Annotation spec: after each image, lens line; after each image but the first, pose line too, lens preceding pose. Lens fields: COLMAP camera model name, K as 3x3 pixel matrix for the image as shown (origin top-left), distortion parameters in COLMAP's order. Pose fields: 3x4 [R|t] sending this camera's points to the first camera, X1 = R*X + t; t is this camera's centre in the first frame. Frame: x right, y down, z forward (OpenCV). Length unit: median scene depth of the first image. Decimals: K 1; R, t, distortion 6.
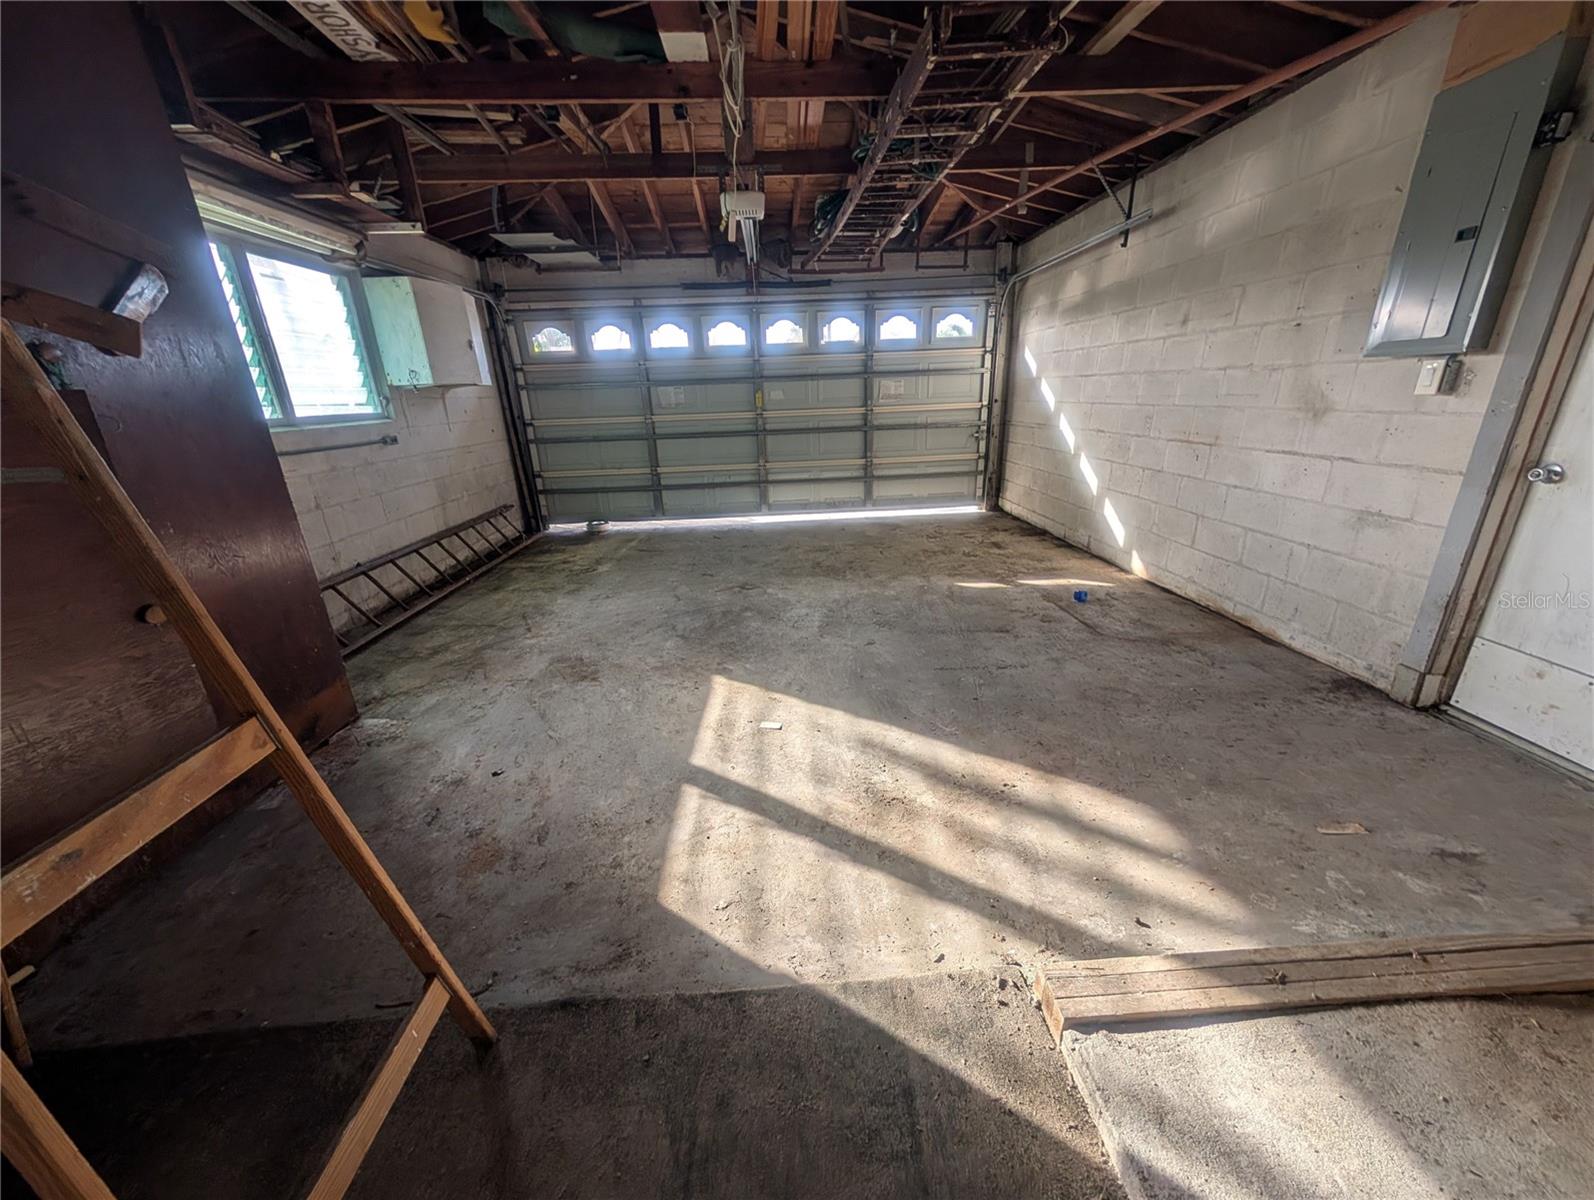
lens RADIAL K [[602.0, 0, 794.1], [0, 602.0, 603.6], [0, 0, 1]] dist [-0.000186, 0.000063]
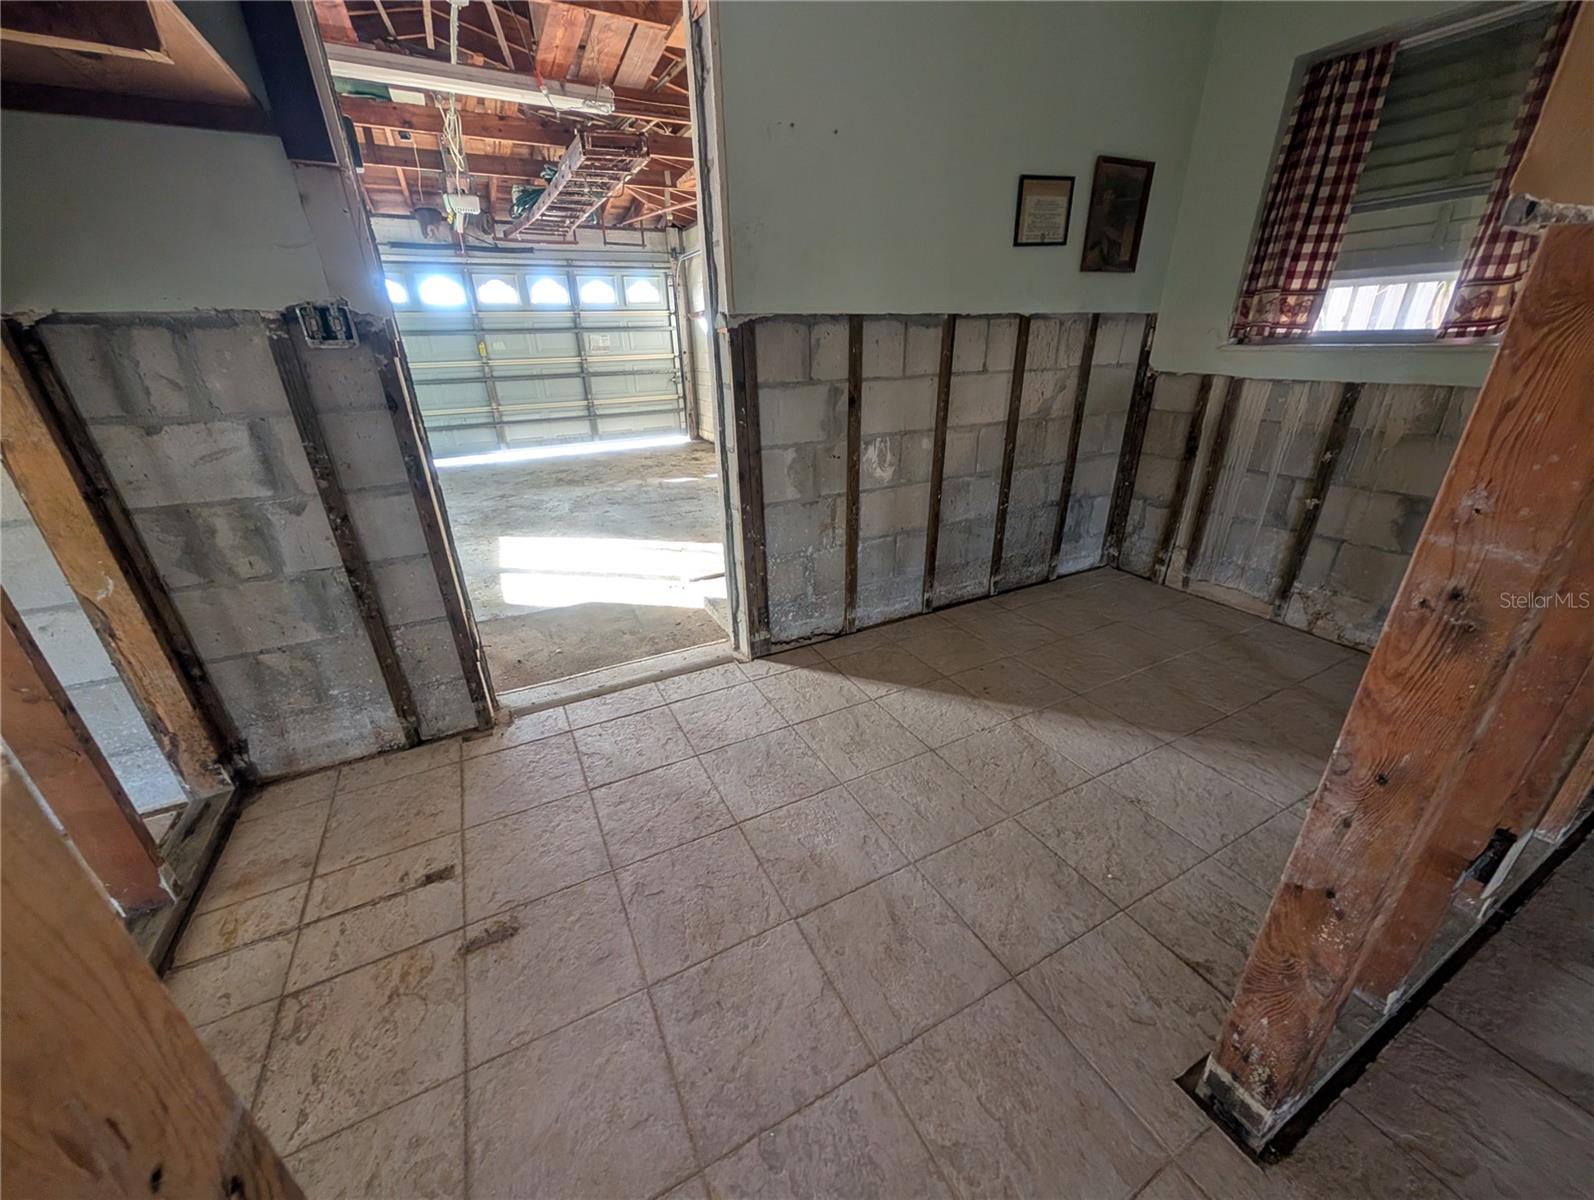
lens RADIAL K [[602.0, 0, 794.1], [0, 602.0, 603.6], [0, 0, 1]] dist [-0.000186, 0.000063]
pose [[0.910621, -0.153744, 0.383579, -0.033192], [0.129126, 0.987599, 0.089298, 0.120319], [-0.392552, -0.031787, 0.919181, -0.324688]]
